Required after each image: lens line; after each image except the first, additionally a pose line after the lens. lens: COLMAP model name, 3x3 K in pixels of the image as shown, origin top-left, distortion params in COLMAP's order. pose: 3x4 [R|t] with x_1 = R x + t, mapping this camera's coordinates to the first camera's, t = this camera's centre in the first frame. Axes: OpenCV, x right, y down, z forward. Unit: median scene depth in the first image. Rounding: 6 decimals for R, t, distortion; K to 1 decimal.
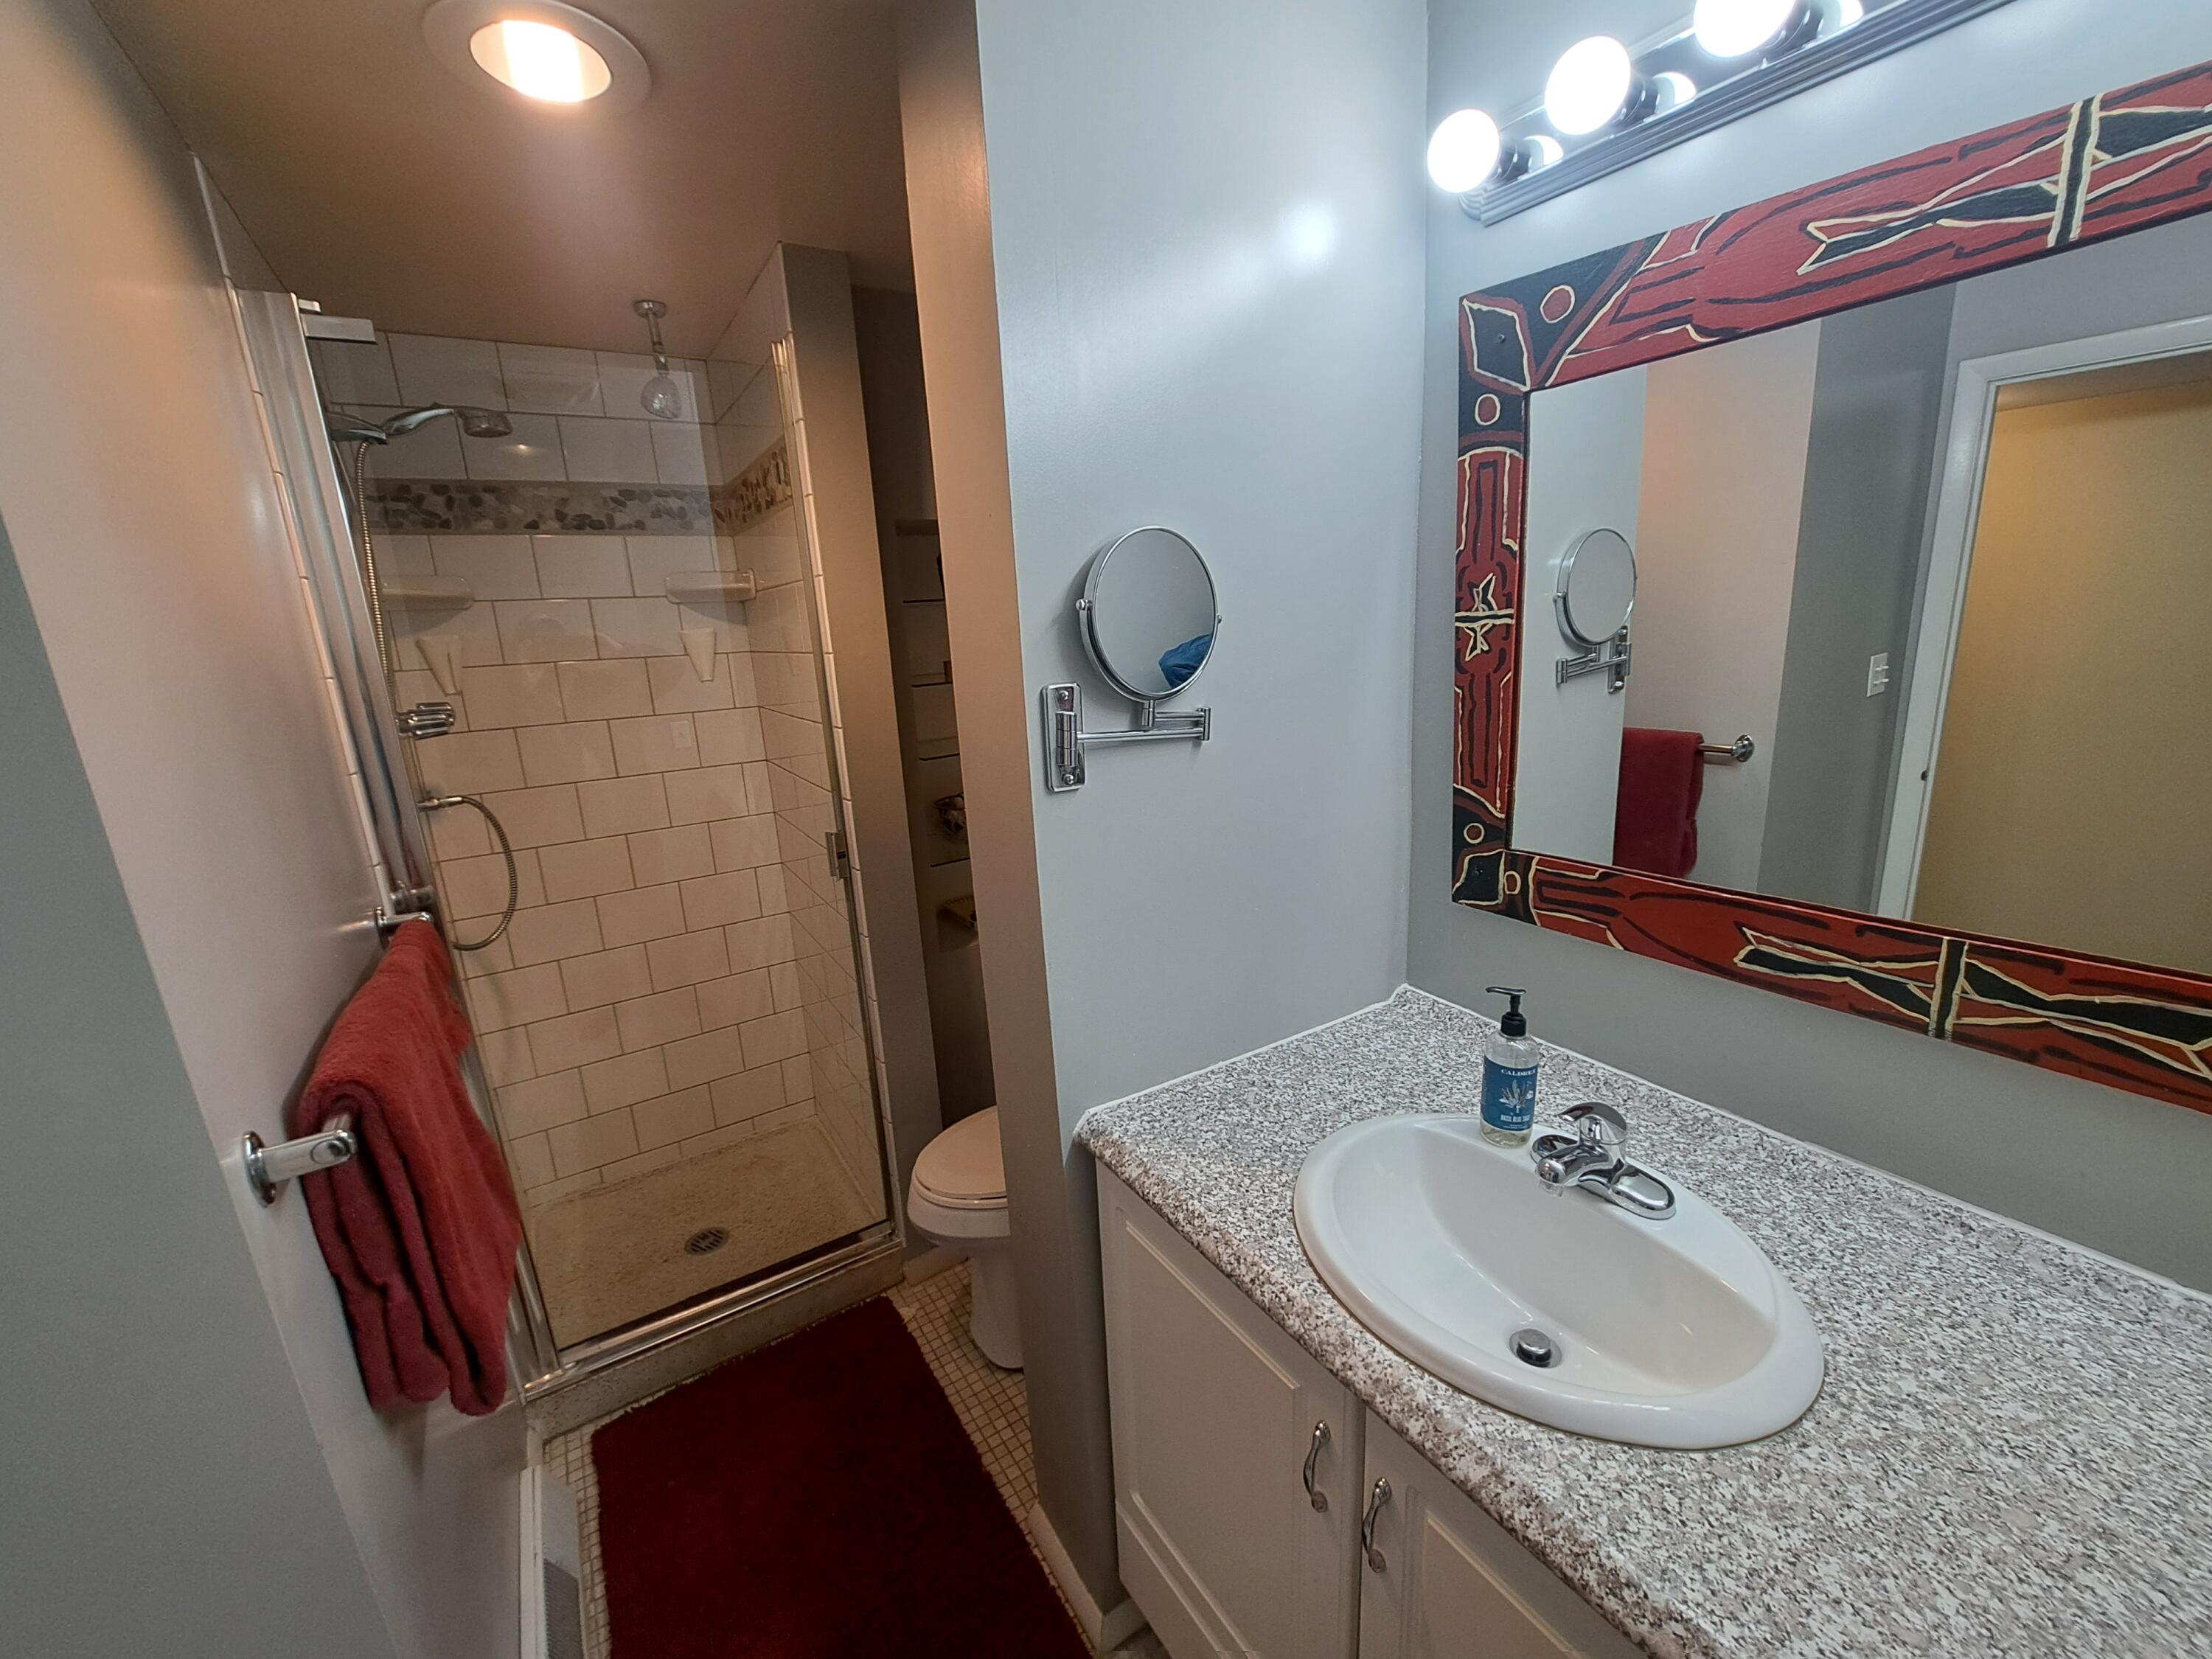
lens RADIAL K [[874.1, 0, 1101.0], [0, 874.1, 820.4], [0, 0, 1]] dist [-0.008267, -0.002058]
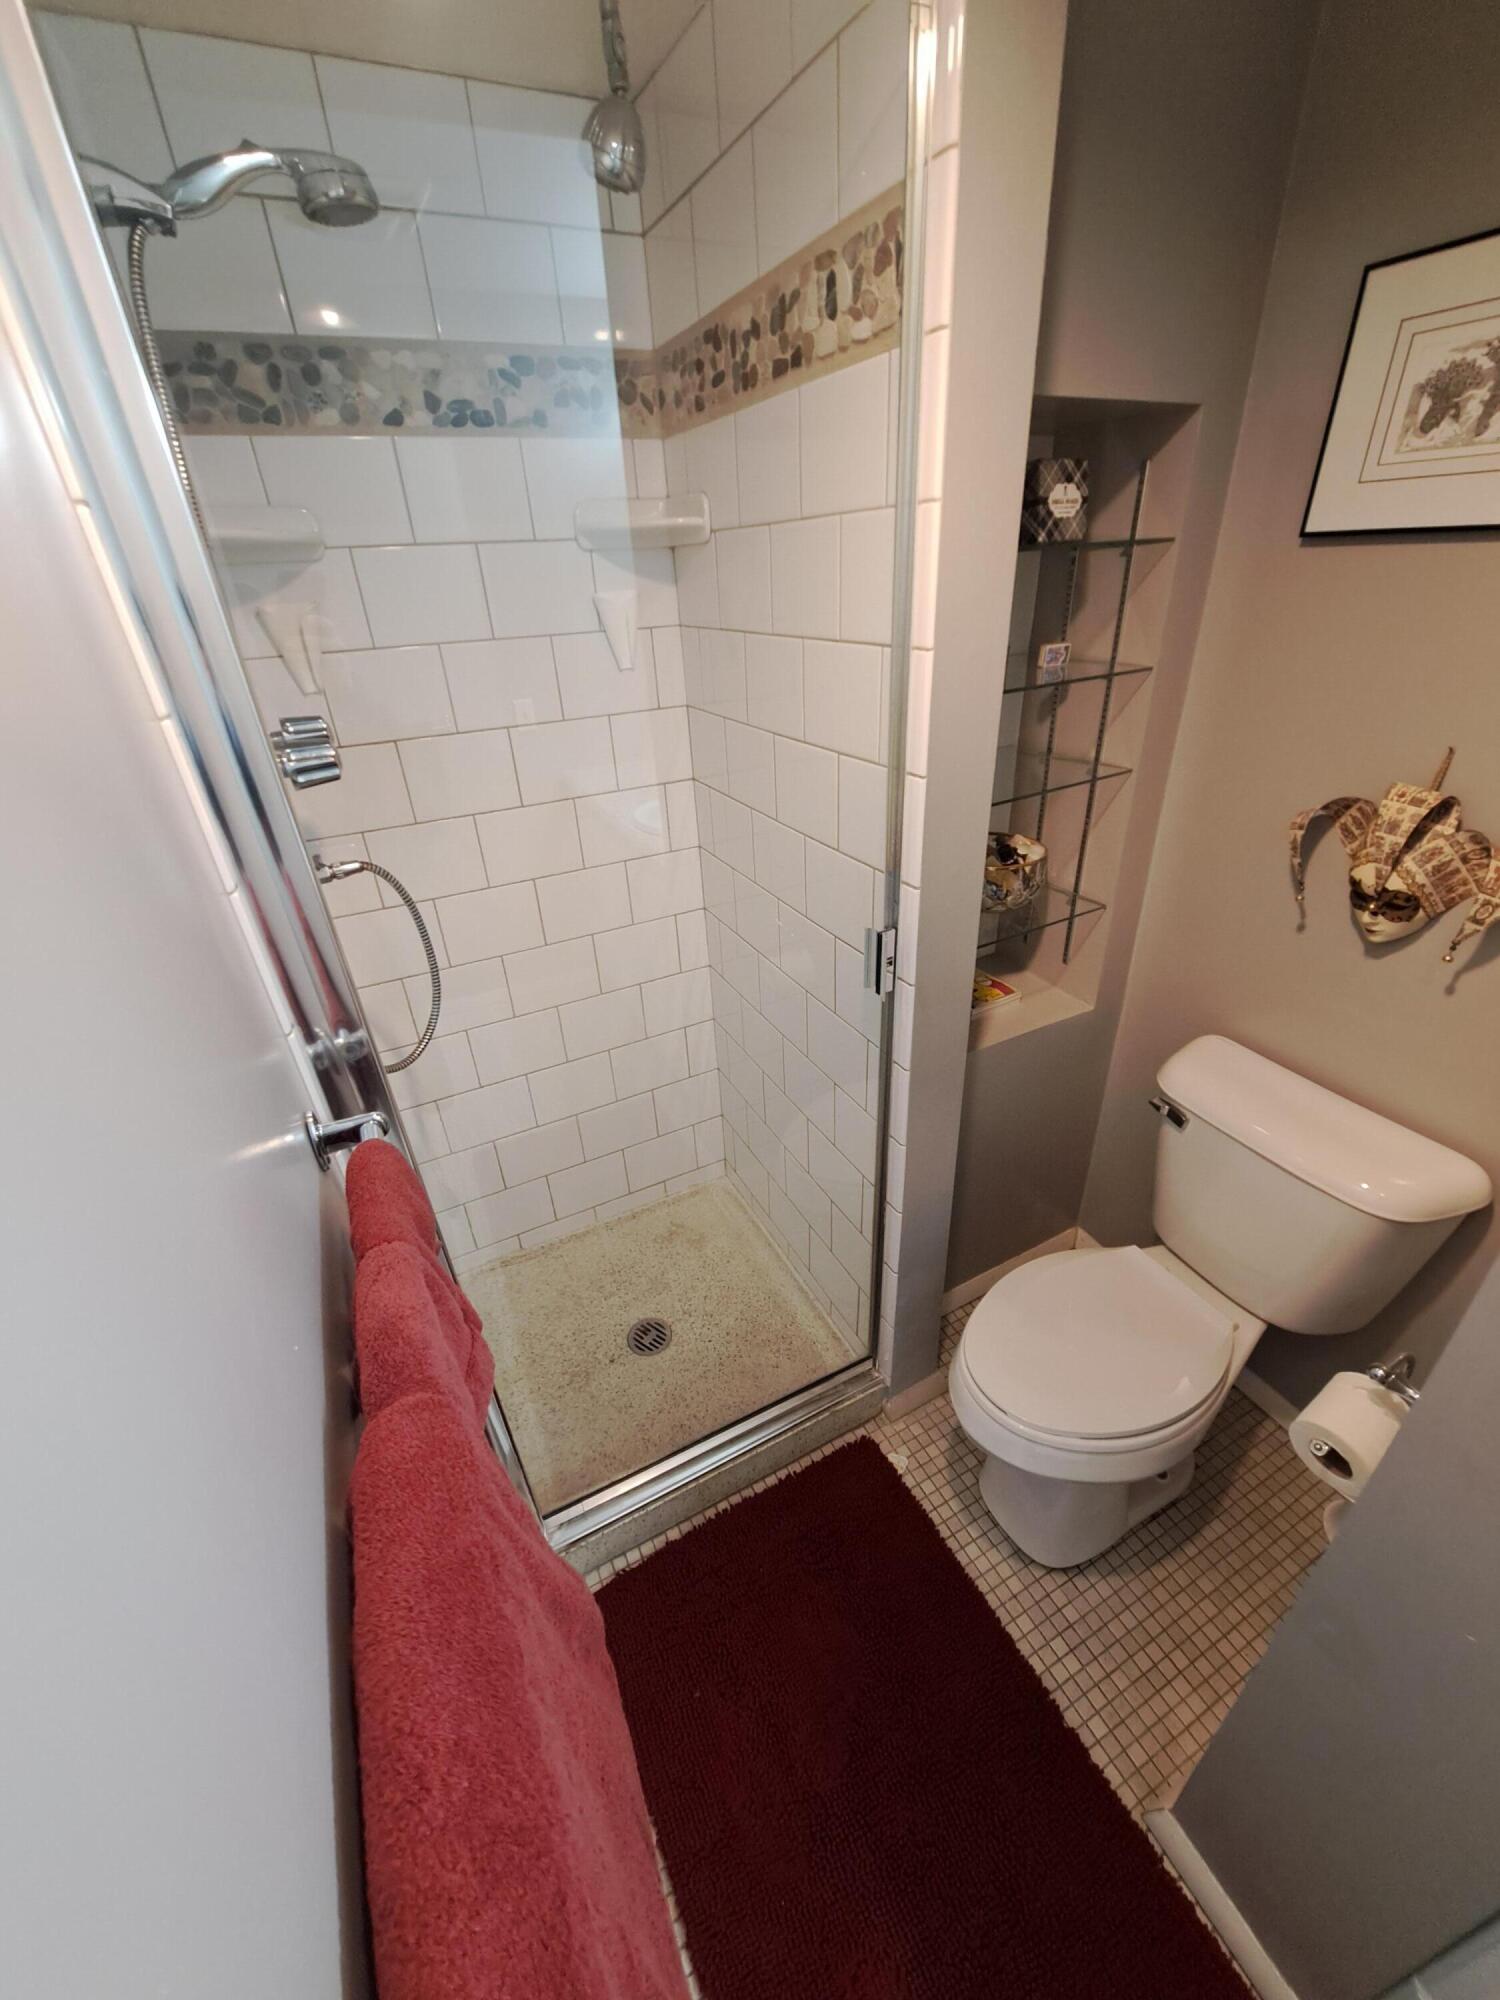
lens RADIAL K [[790.3, 0, 749.6], [0, 790.3, 1012.5], [0, 0, 1]] dist [-0.008267, -0.002058]
pose [[0.994128, 0.056455, -0.092311, -0.317523], [-0.027442, 0.956756, 0.289594, -0.092557], [0.104668, -0.285361, 0.952688, 0.349067]]
